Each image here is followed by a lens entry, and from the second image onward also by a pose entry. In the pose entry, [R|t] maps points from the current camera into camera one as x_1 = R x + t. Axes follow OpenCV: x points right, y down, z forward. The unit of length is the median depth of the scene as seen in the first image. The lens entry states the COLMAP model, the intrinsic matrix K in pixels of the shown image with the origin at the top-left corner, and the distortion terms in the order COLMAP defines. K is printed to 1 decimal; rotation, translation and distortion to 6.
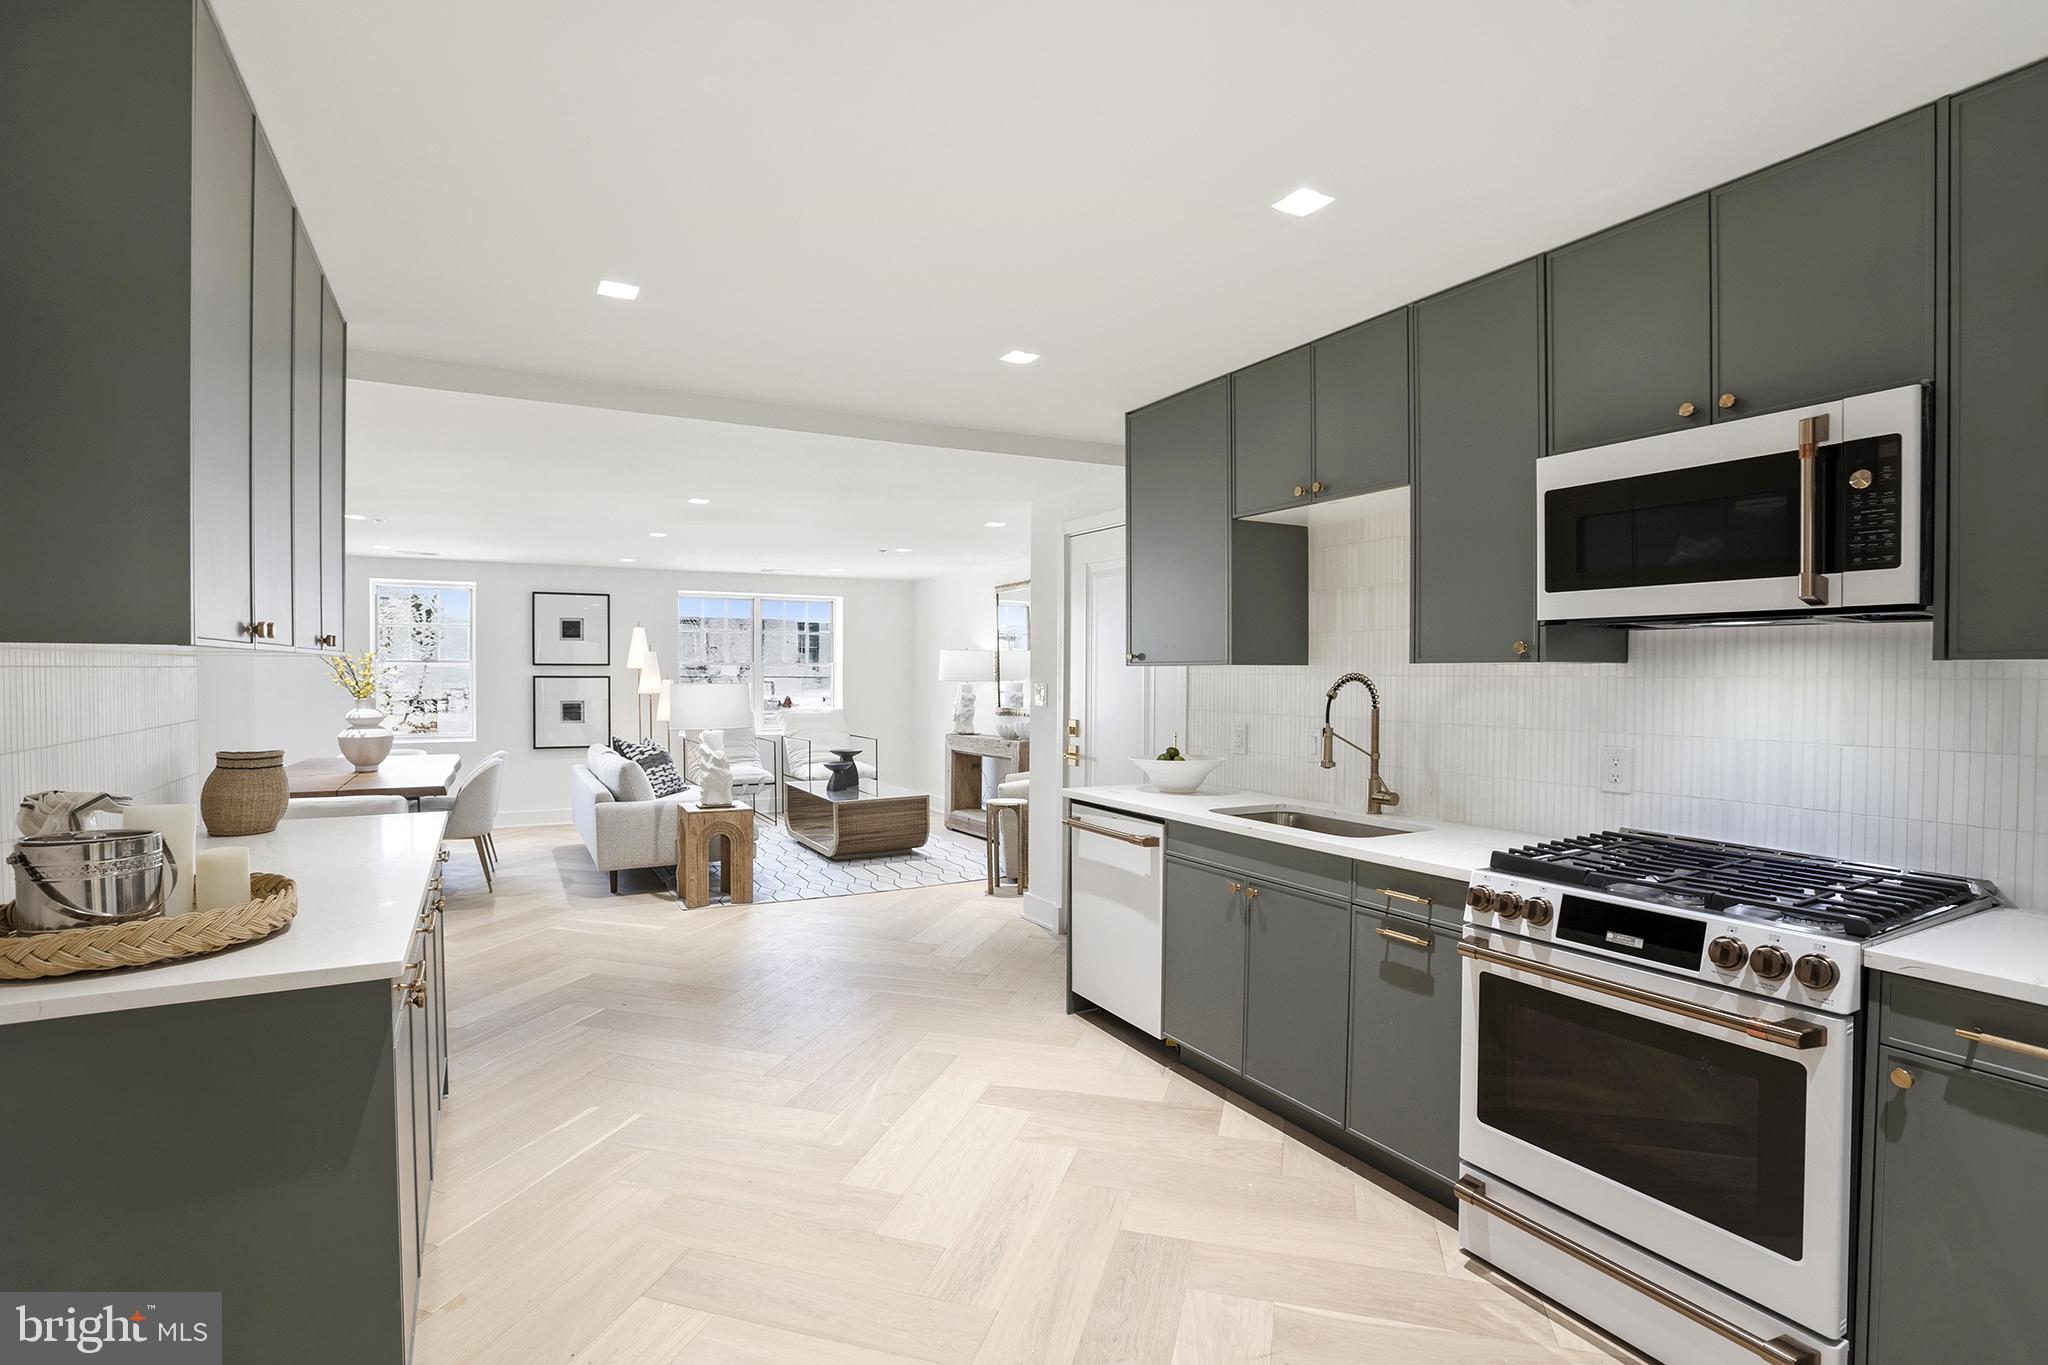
lens RADIAL K [[1022.2, 0, 1043.0], [0, 1022.2, 676.4], [0, 0, 1]] dist [-0.051006, 0.001337]
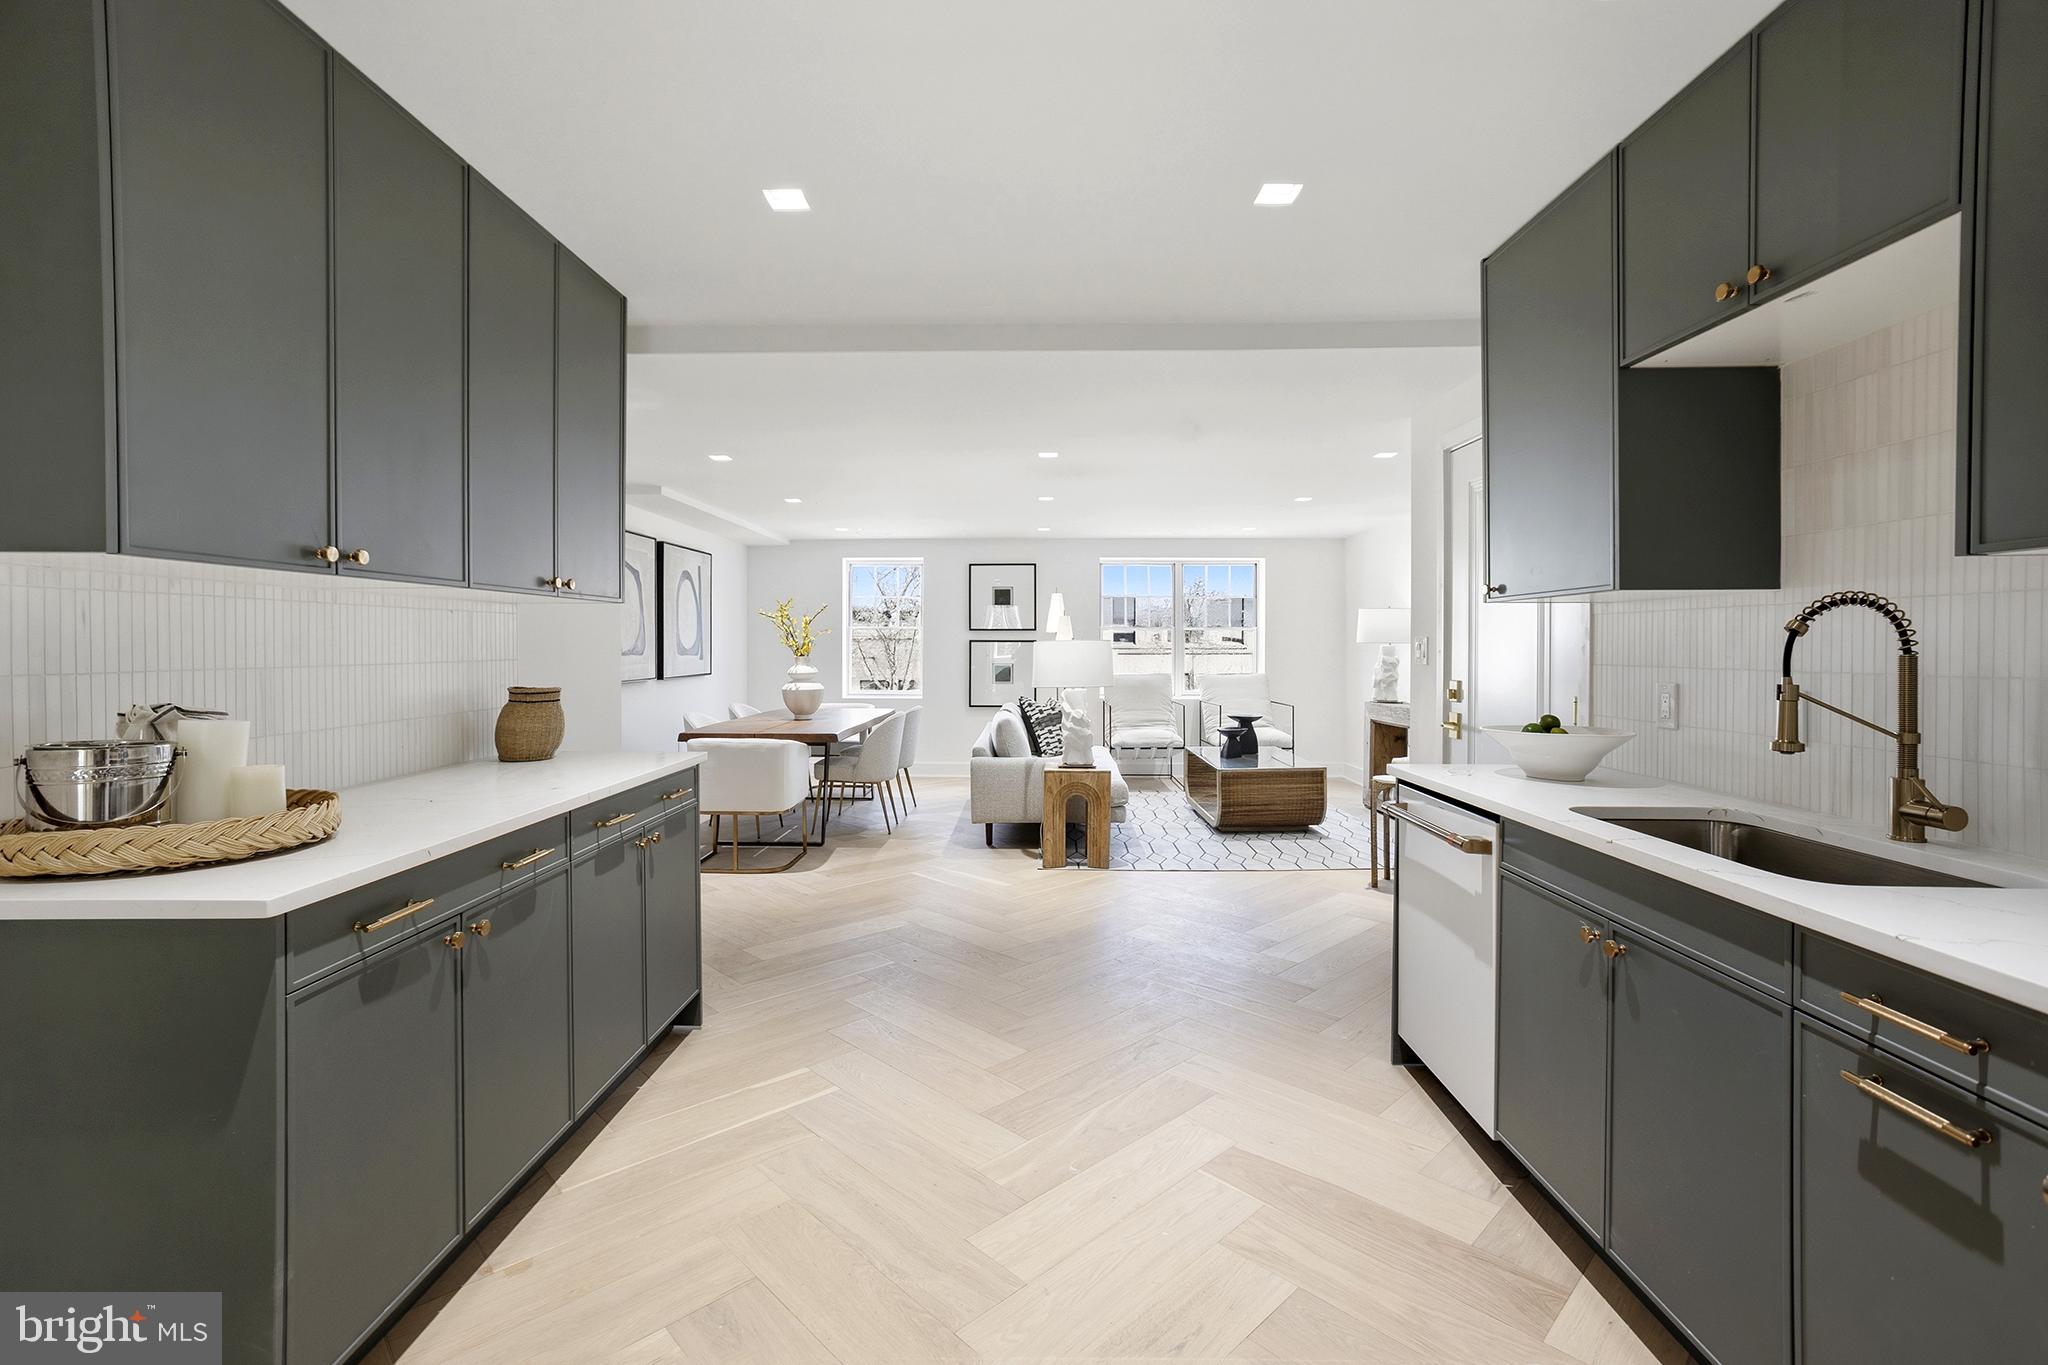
lens RADIAL K [[961.7, 0, 1004.8], [0, 961.7, 641.7], [0, 0, 1]] dist [-0.063431, 0.050347]
pose [[0.857490, -0.006492, -0.514459, 0.165968], [0.001272, 0.999944, -0.010498, 0.029826], [0.514498, 0.008347, 0.857451, 0.290909]]
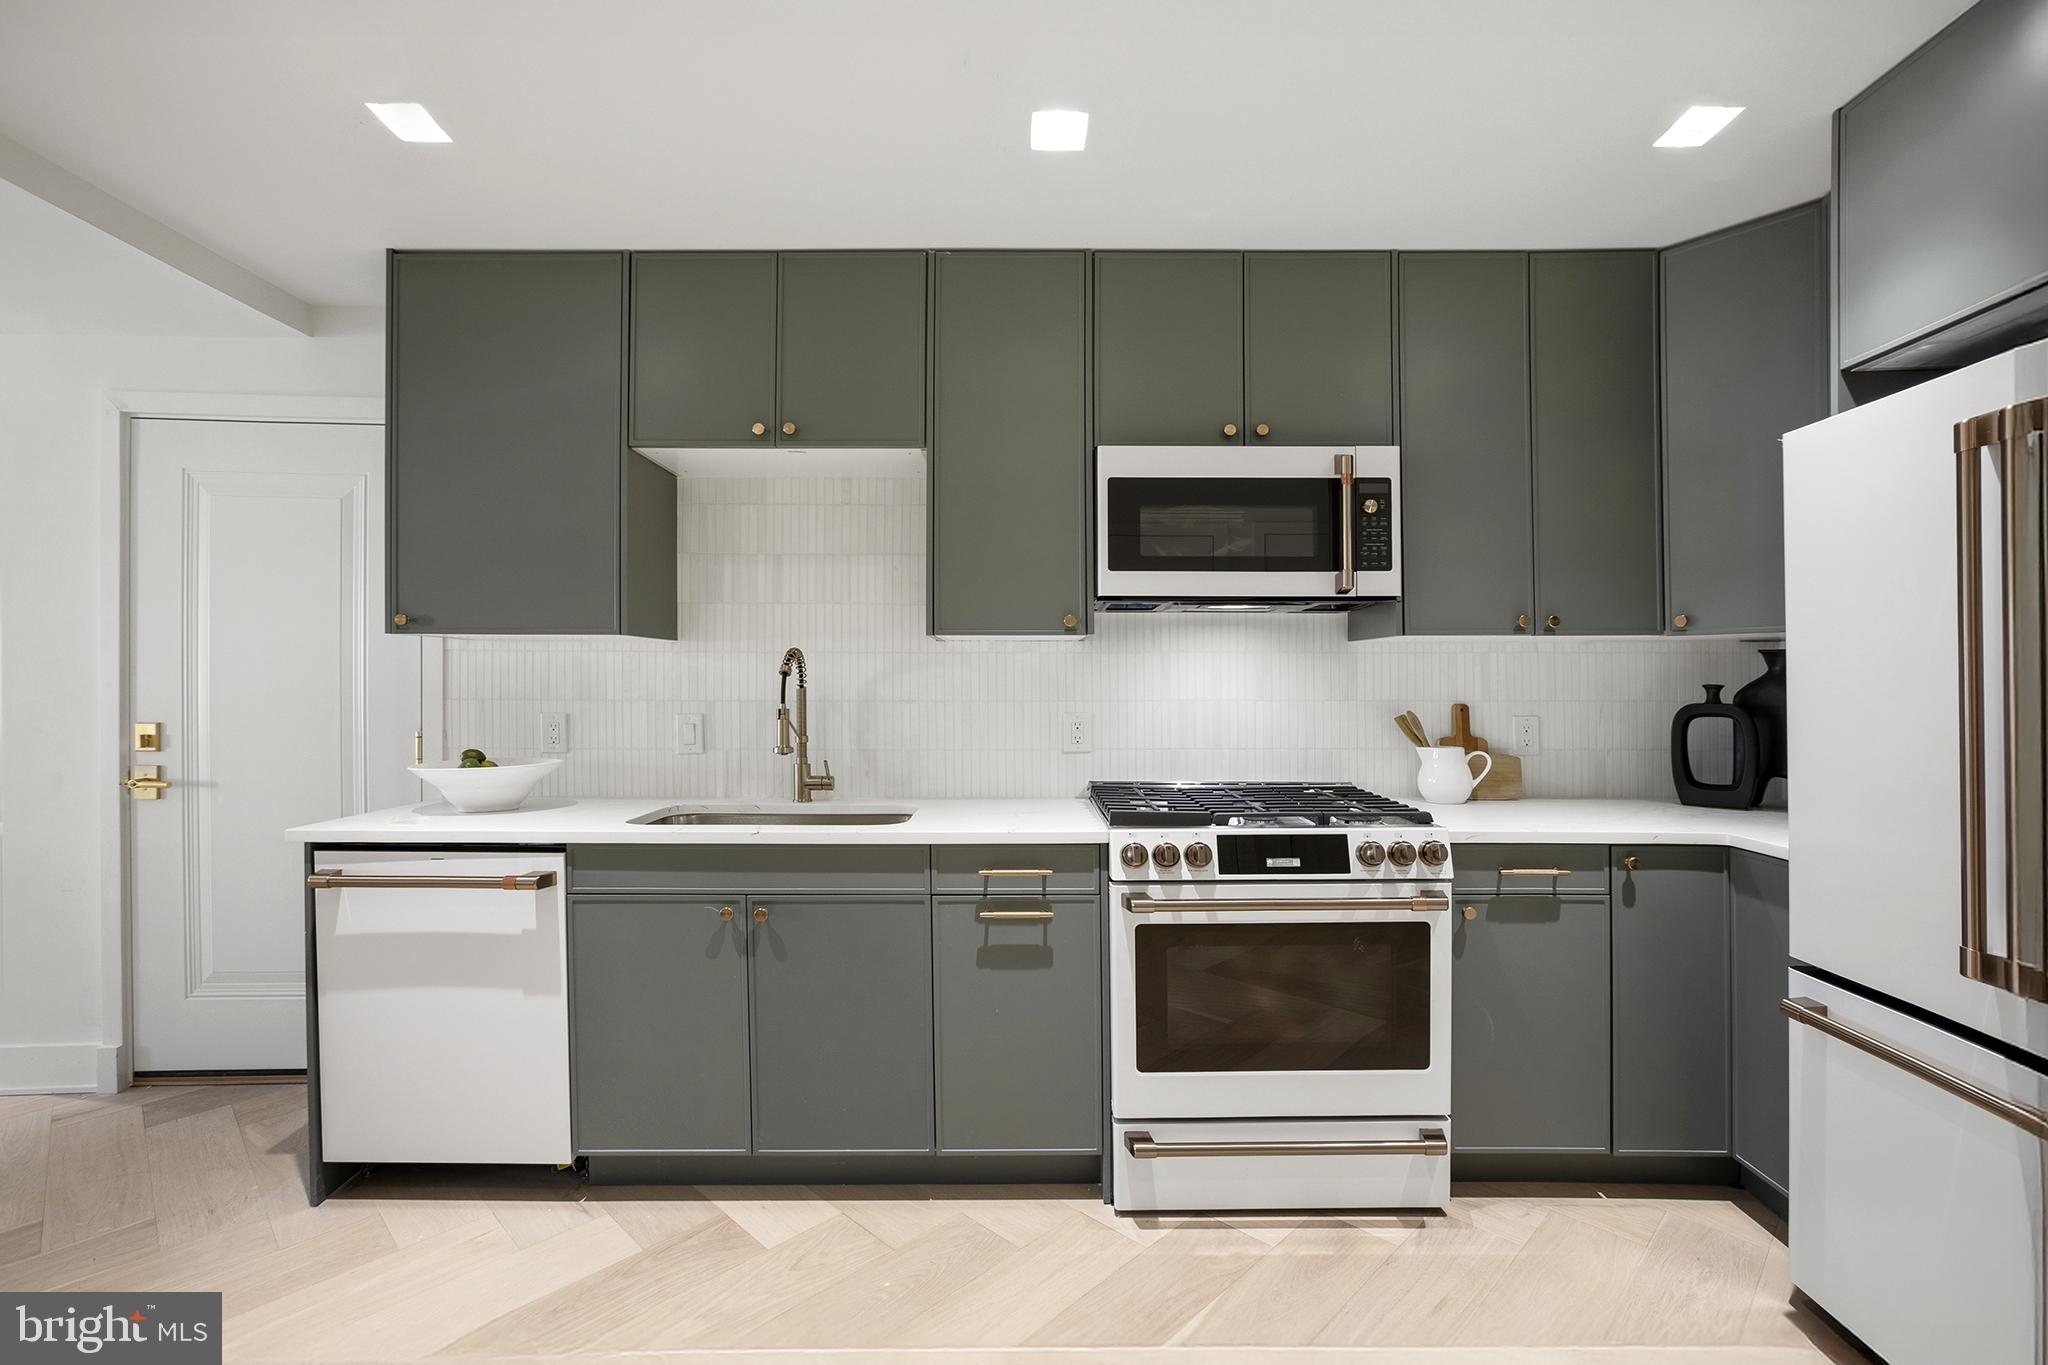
lens RADIAL K [[841.0, 0, 1024.0], [0, 841.0, 682.5], [0, 0, 1]] dist [-0.001451, 0.000001]
pose [[0.467649, 0.005843, 0.883895, -0.254514], [0.002030, 0.999968, -0.007685, 0.033841], [-0.883912, 0.005388, 0.467622, 0.466301]]
